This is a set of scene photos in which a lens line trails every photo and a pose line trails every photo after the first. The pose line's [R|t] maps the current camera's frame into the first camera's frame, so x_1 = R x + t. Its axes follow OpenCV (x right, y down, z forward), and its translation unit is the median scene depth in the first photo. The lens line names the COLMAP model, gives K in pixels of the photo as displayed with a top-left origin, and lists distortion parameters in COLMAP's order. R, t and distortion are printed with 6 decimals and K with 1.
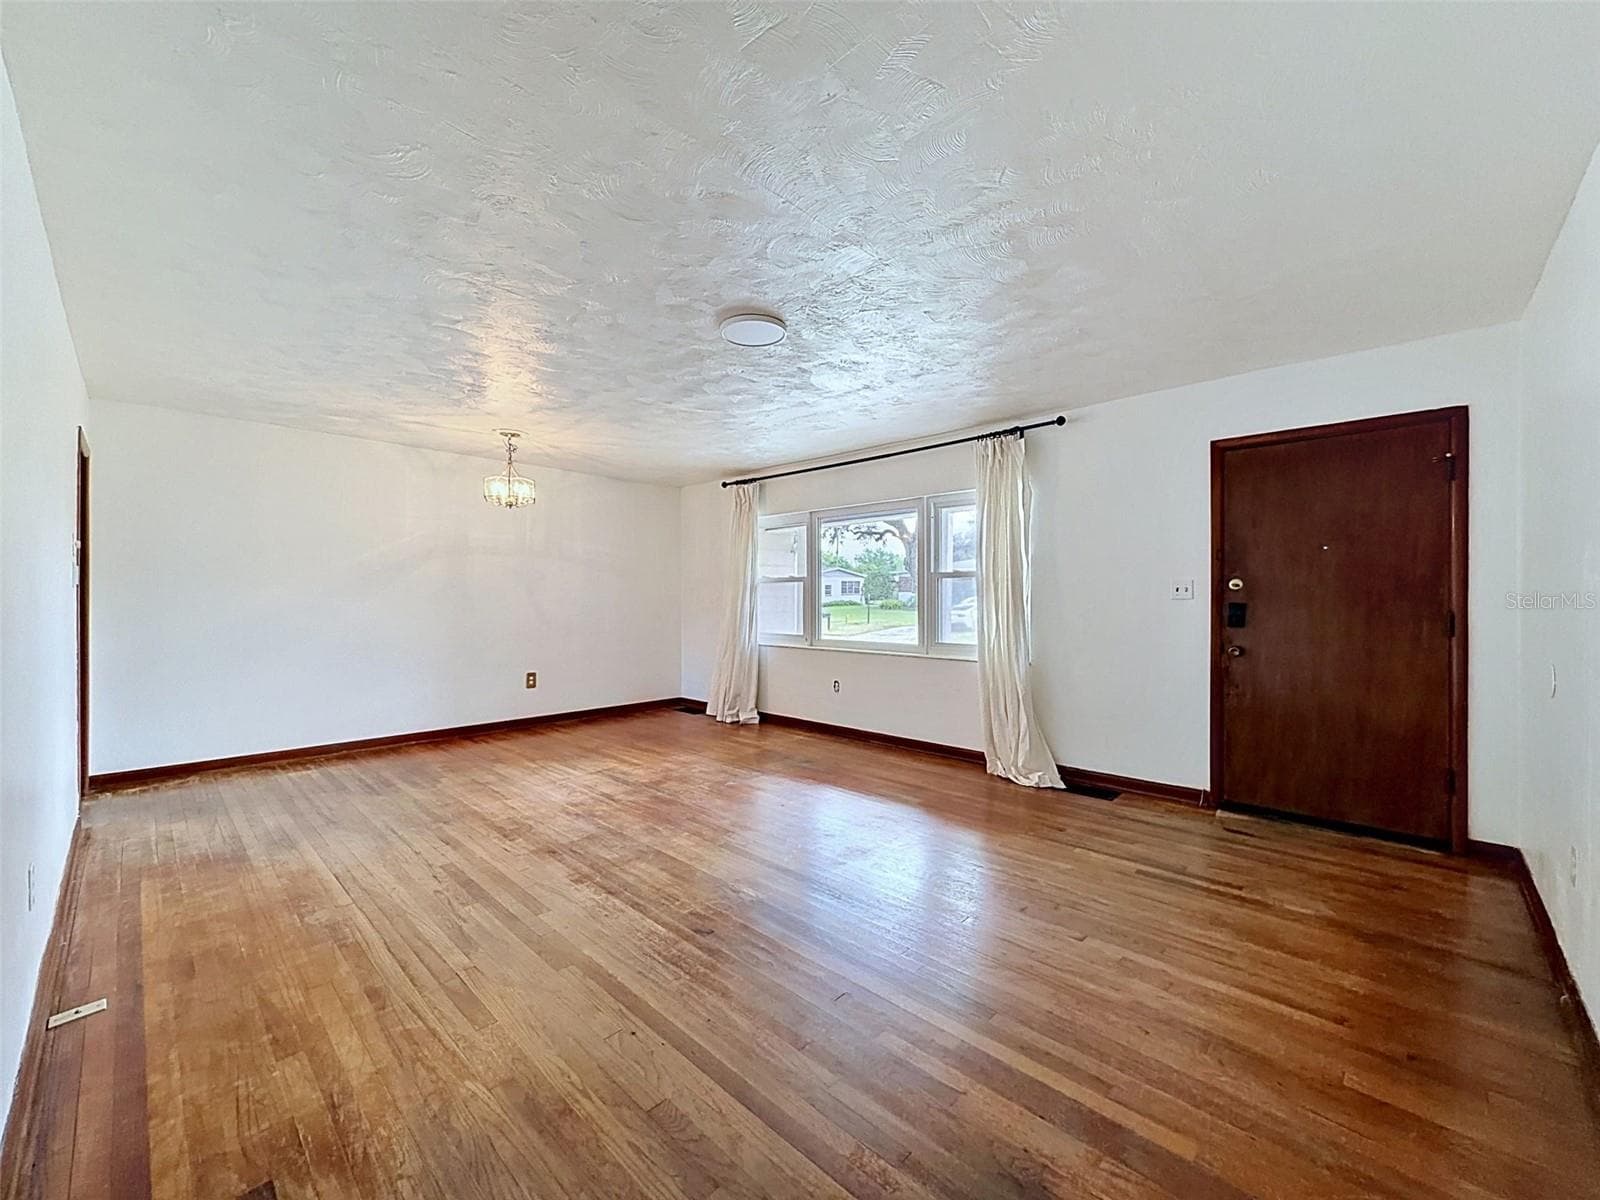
lens RADIAL K [[640.3, 0, 801.7], [0, 640.3, 593.4], [0, 0, 1]] dist [-0.001046, 0.000226]
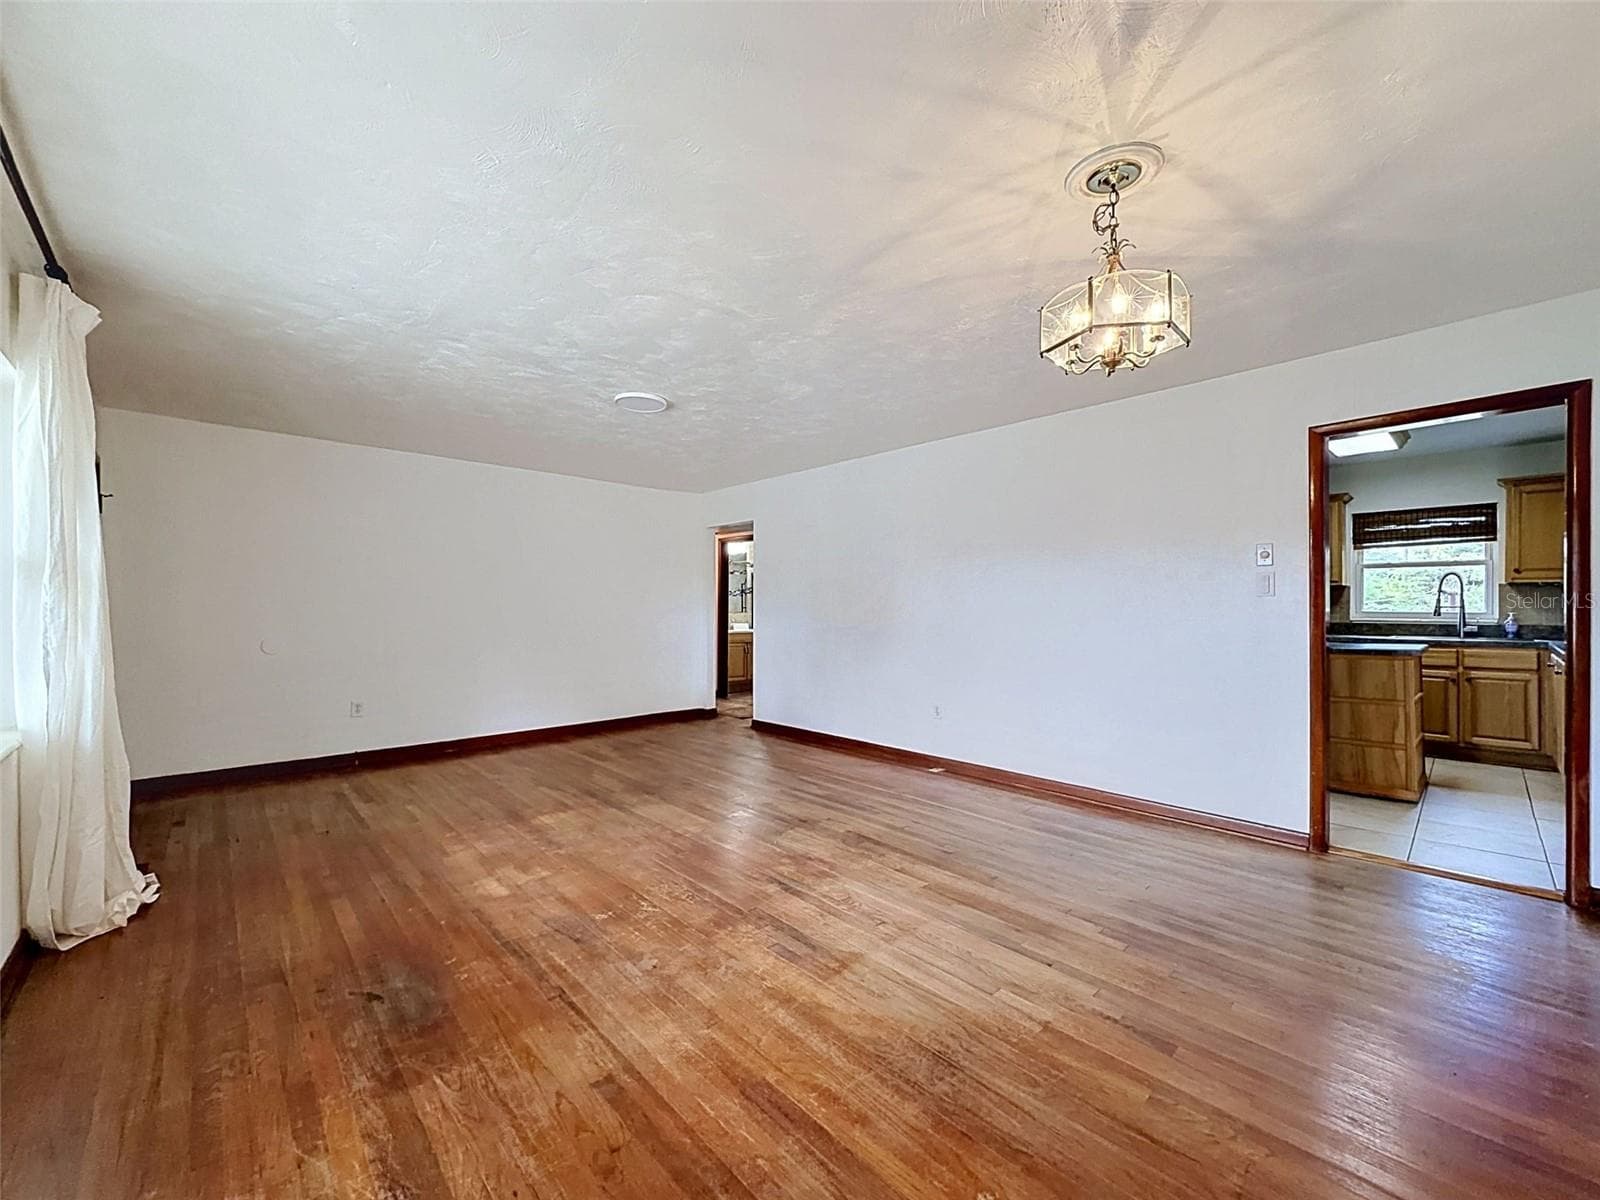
lens RADIAL K [[640.3, 0, 800.7], [0, 640.3, 605.0], [0, 0, 1]] dist [-0.001046, 0.000226]
pose [[-0.998100, -0.004139, 0.061479, -0.368093], [-0.004290, 0.999988, -0.002325, 0.007785], [-0.061468, -0.002585, -0.998106, 1.754257]]
